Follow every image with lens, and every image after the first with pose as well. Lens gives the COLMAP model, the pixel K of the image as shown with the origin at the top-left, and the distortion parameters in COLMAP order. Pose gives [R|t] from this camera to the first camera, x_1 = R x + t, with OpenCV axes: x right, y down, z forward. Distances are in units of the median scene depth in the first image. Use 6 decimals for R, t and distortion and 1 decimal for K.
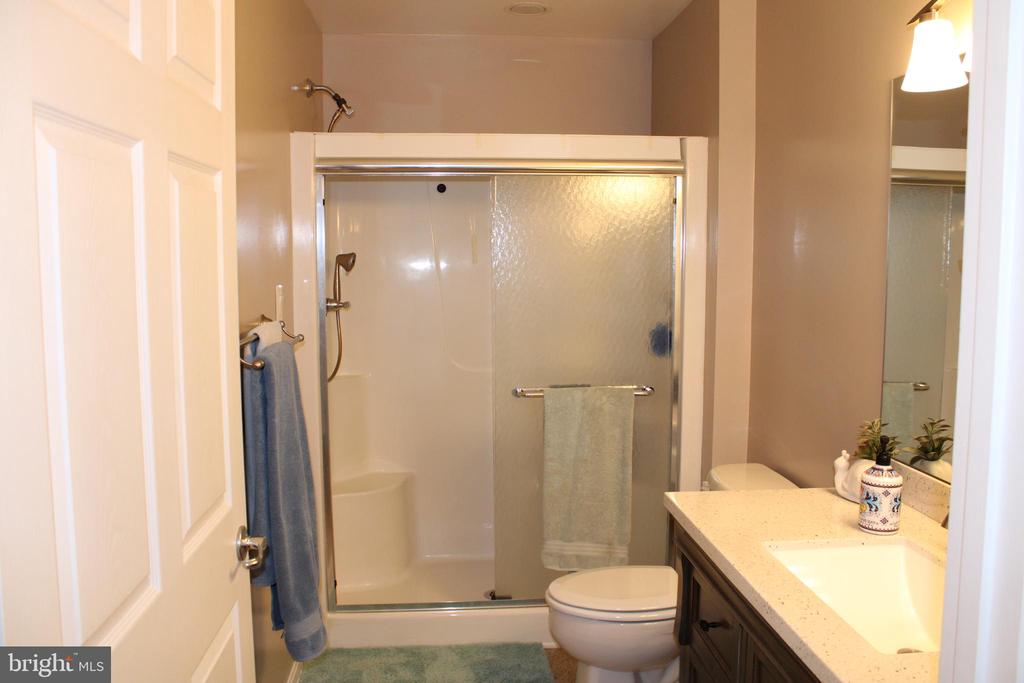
lens RADIAL K [[865.3, 0, 515.6], [0, 865.3, 343.9], [0, 0, 1]] dist [-0.157634, 0.142424]
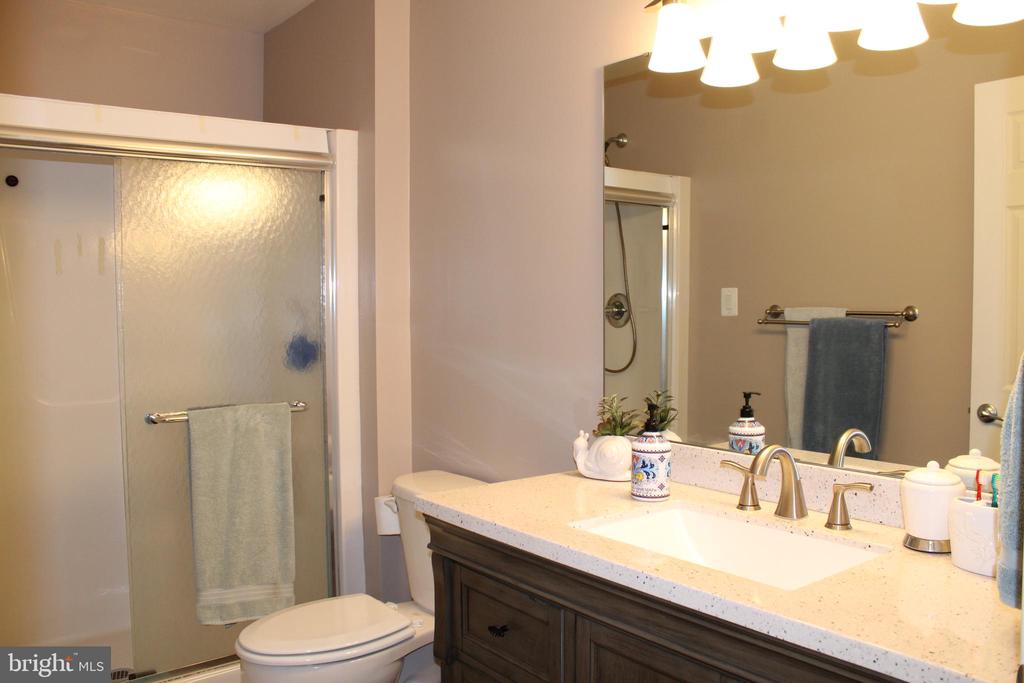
lens RADIAL K [[865.3, 0, 513.0], [0, 865.3, 341.3], [0, 0, 1]] dist [-0.157634, 0.142424]
pose [[0.836886, -0.034492, 0.546289, -0.152363], [0.066644, 0.997009, -0.039145, 0.037630], [-0.543305, 0.069167, 0.836681, 0.128790]]
